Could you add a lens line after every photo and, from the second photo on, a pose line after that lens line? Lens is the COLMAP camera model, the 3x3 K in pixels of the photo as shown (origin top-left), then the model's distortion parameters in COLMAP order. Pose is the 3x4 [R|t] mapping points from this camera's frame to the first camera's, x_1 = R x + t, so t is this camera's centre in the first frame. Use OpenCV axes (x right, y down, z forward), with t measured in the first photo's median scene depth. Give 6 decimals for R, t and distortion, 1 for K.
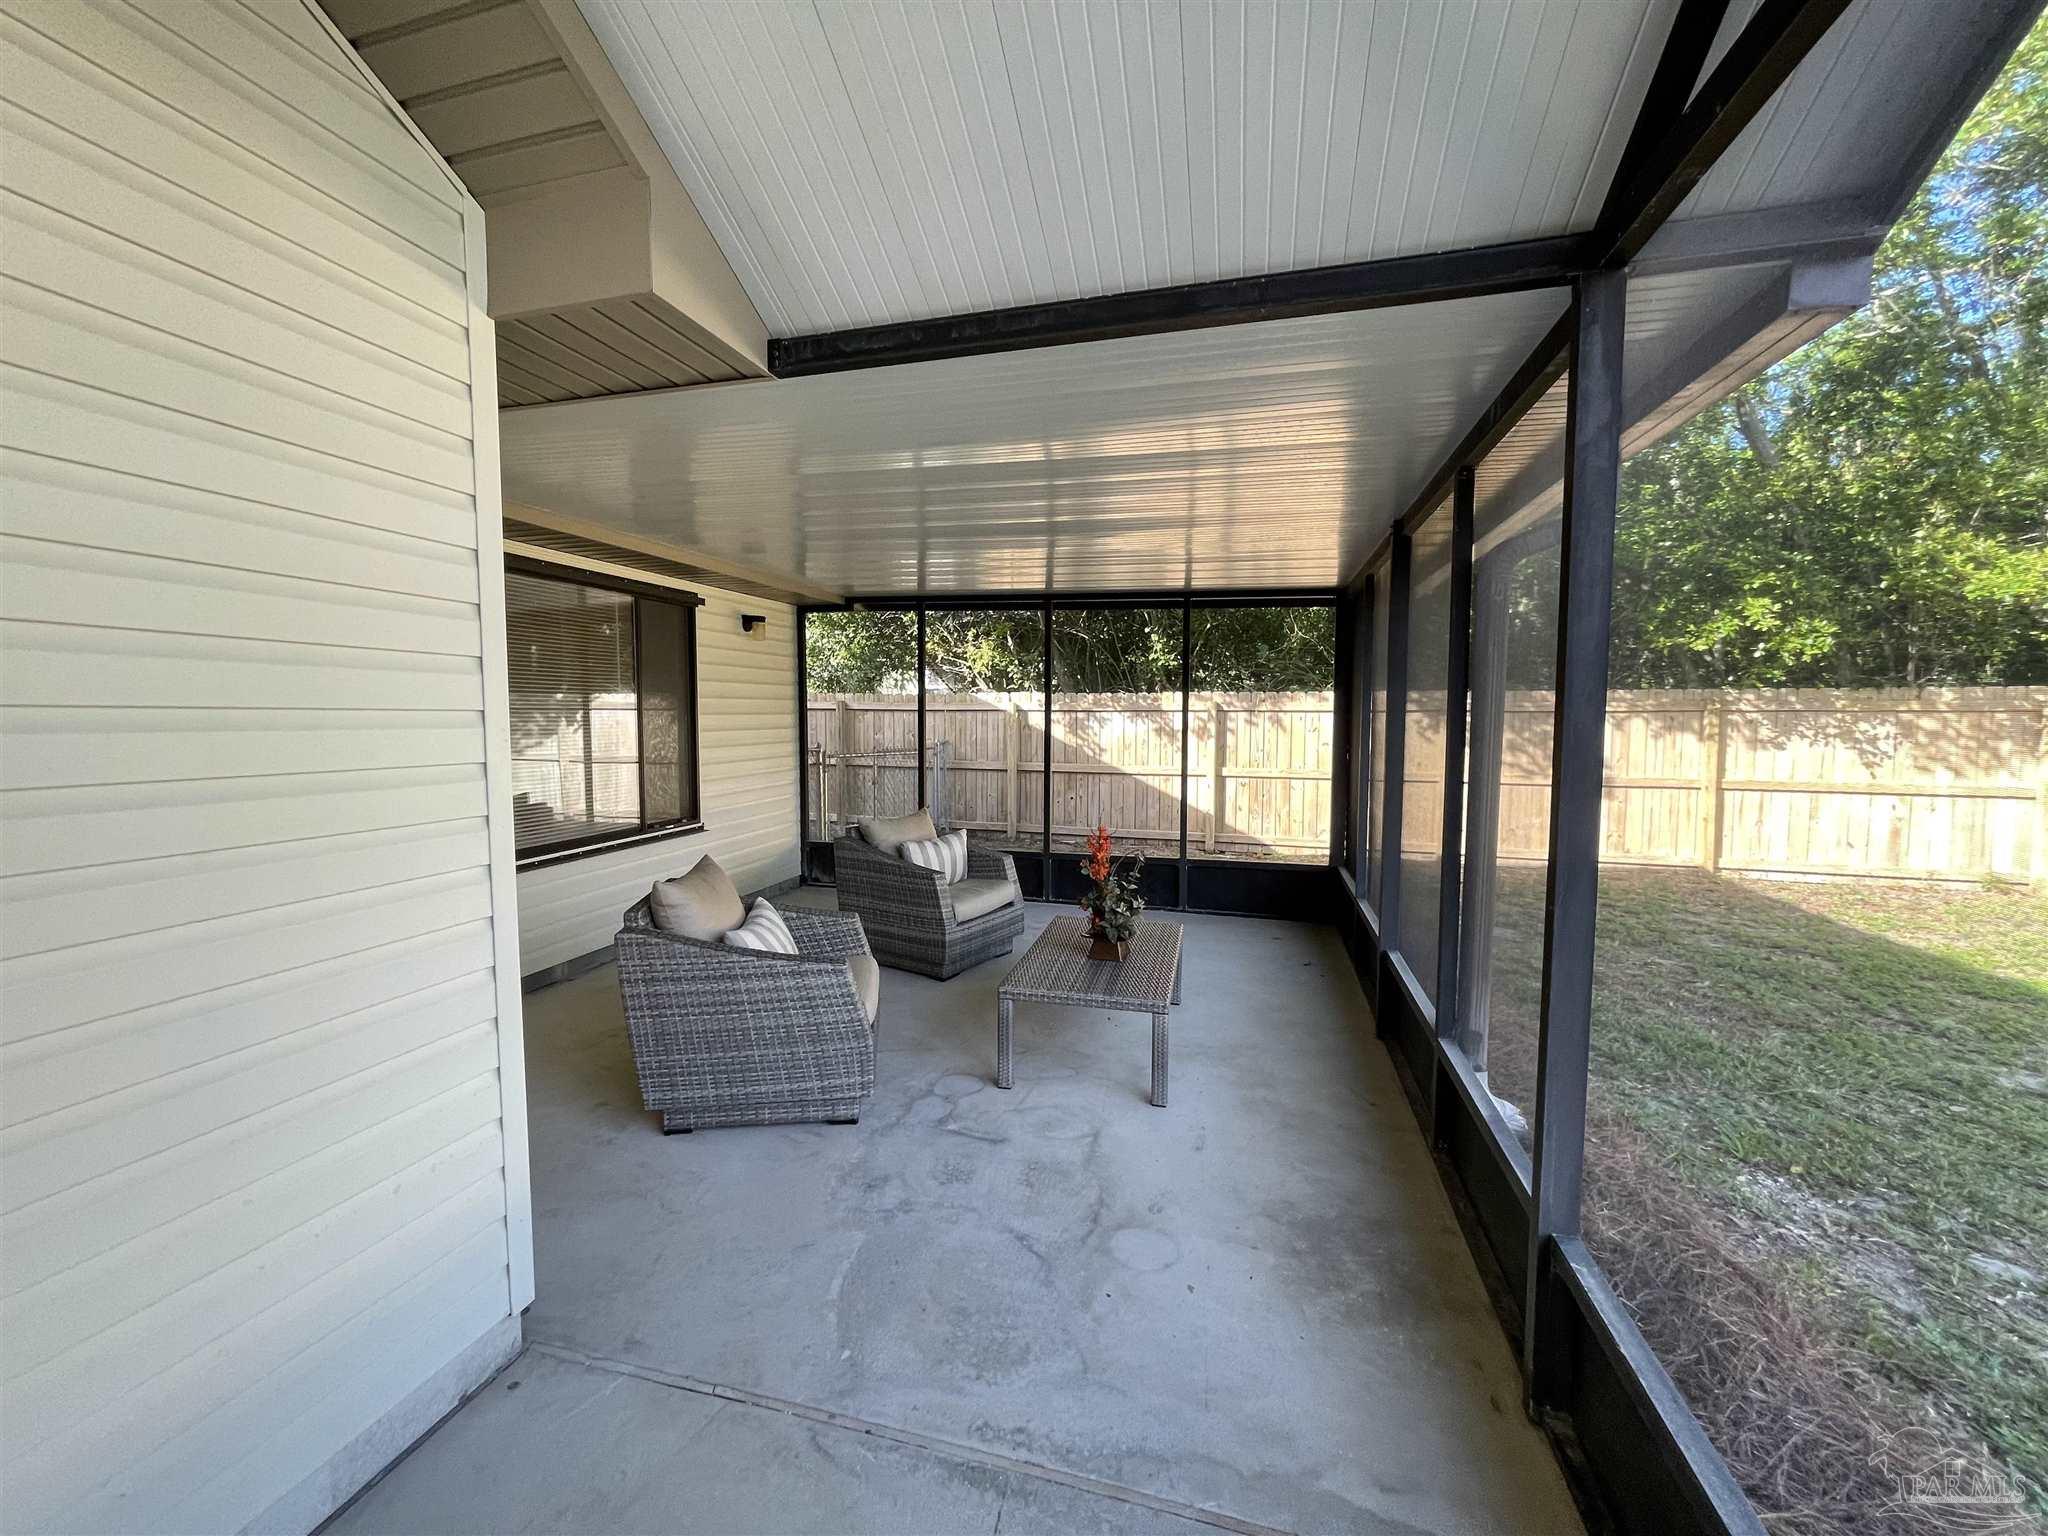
lens RADIAL K [[839.6, 0, 1024.0], [0, 839.6, 768.0], [0, 0, 1]] dist [-0.001690, 0.000381]
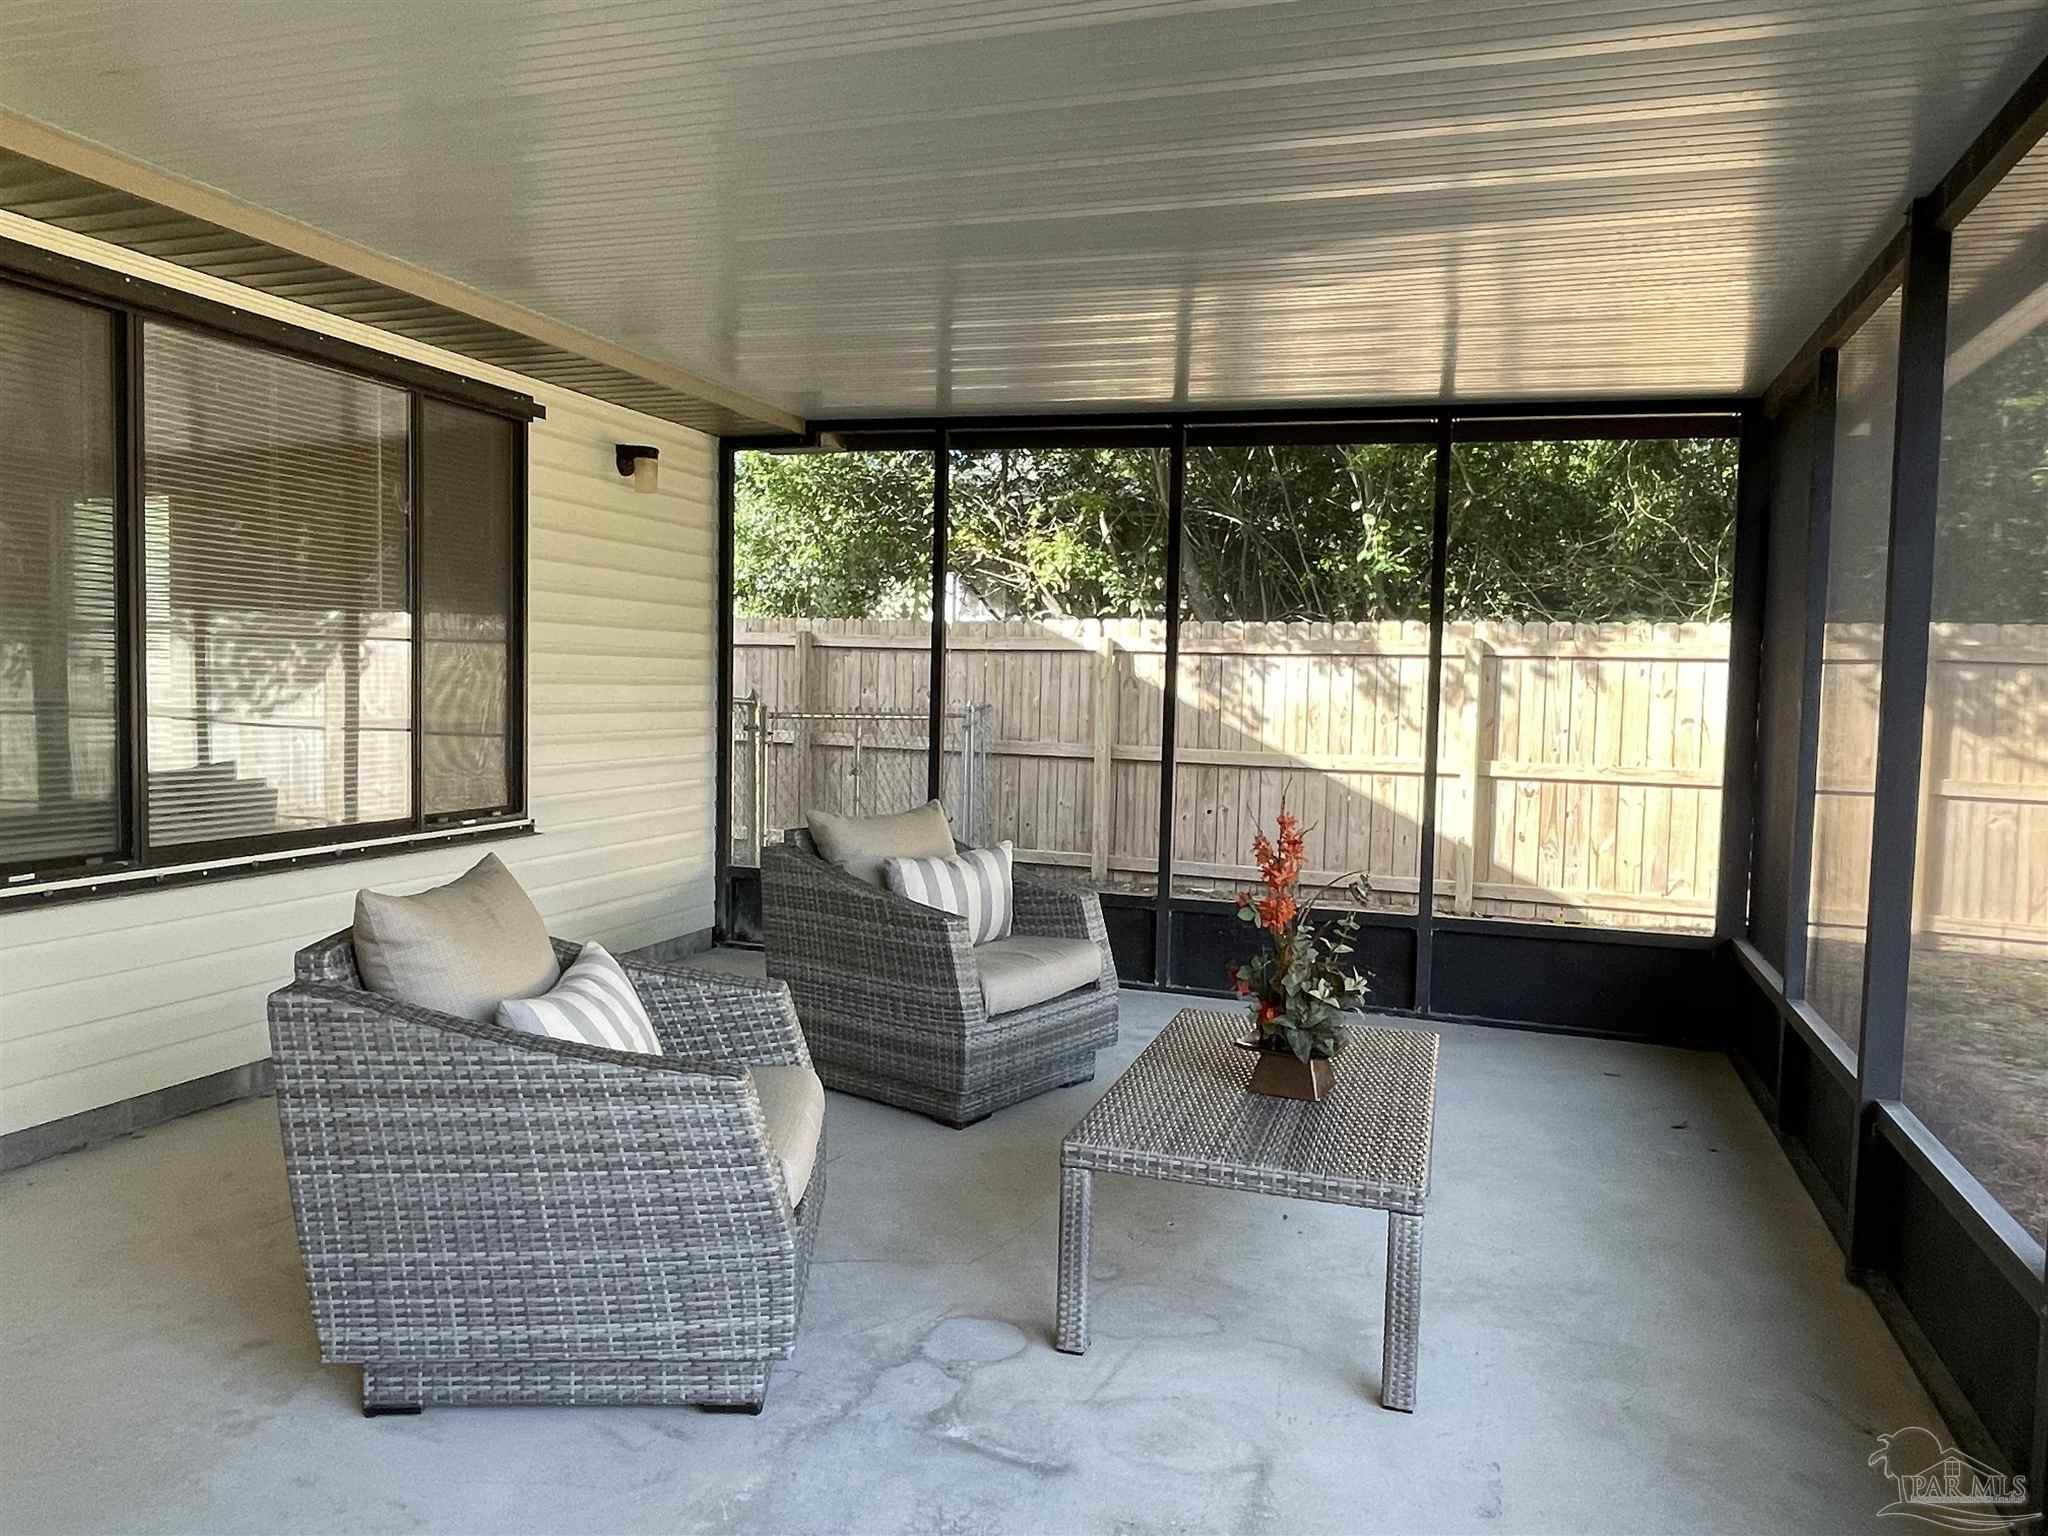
lens RADIAL K [[1391.4, 0, 1024.0], [0, 1391.4, 768.0], [0, 0, 1]] dist [-0.003490, -0.000498]
pose [[0.997153, 0.024942, -0.071163, -0.000936], [-0.025889, 0.999588, -0.012417, 0.050707], [0.070824, 0.014224, 0.997387, 0.176499]]
